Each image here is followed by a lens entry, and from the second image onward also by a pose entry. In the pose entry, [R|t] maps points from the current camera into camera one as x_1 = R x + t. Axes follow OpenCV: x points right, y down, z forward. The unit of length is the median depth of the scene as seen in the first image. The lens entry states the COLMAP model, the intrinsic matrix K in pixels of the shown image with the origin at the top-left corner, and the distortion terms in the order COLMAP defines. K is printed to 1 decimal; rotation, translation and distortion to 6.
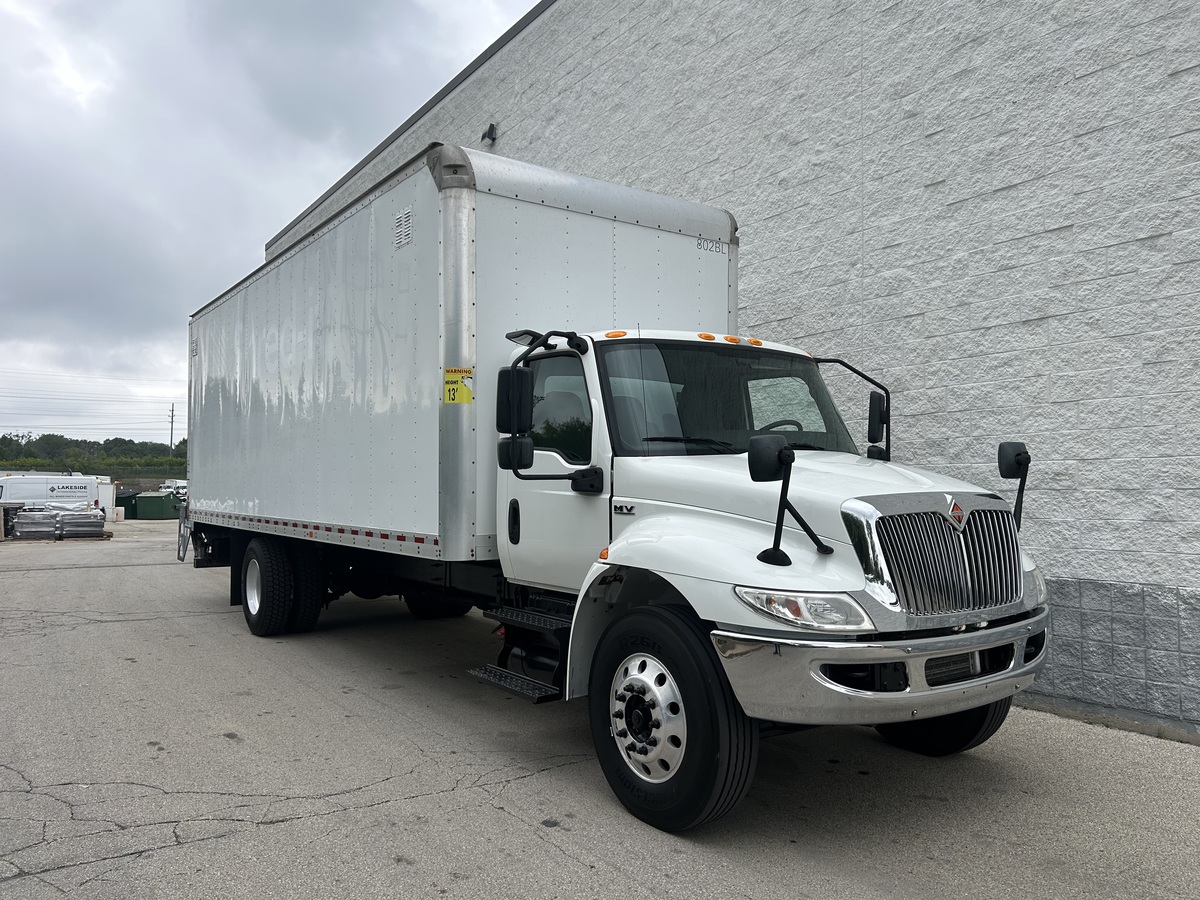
lens RADIAL K [[905.9, 0, 608.3], [0, 905.9, 456.7], [0, 0, 1]] dist [0.048337, -0.045010]
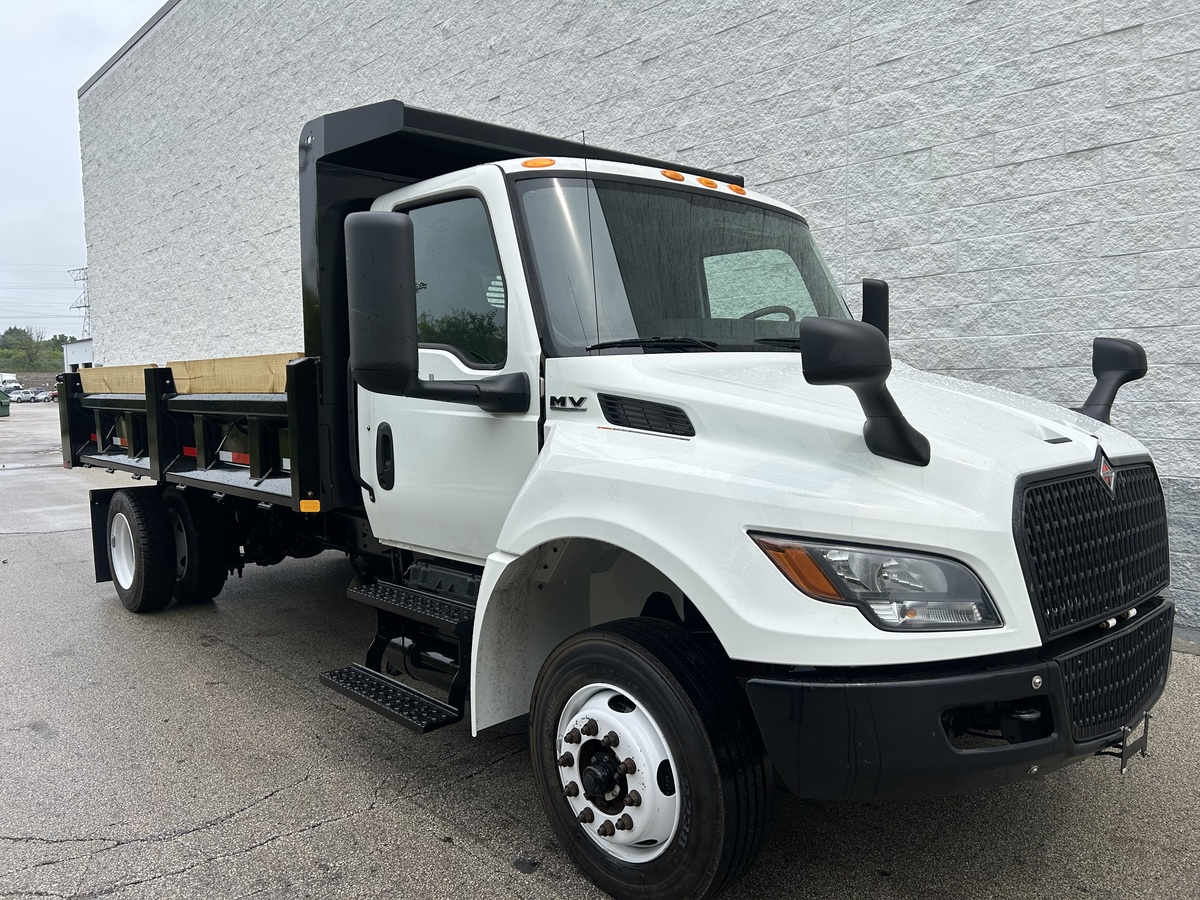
lens RADIAL K [[907.3, 0, 596.3], [0, 907.3, 454.7], [0, 0, 1]] dist [0.059549, -0.063731]
pose [[0.991820, -0.025142, 0.125145, -0.056831], [0.009854, 0.992565, 0.121316, 0.010472], [-0.127264, -0.119090, 0.984694, 0.226504]]
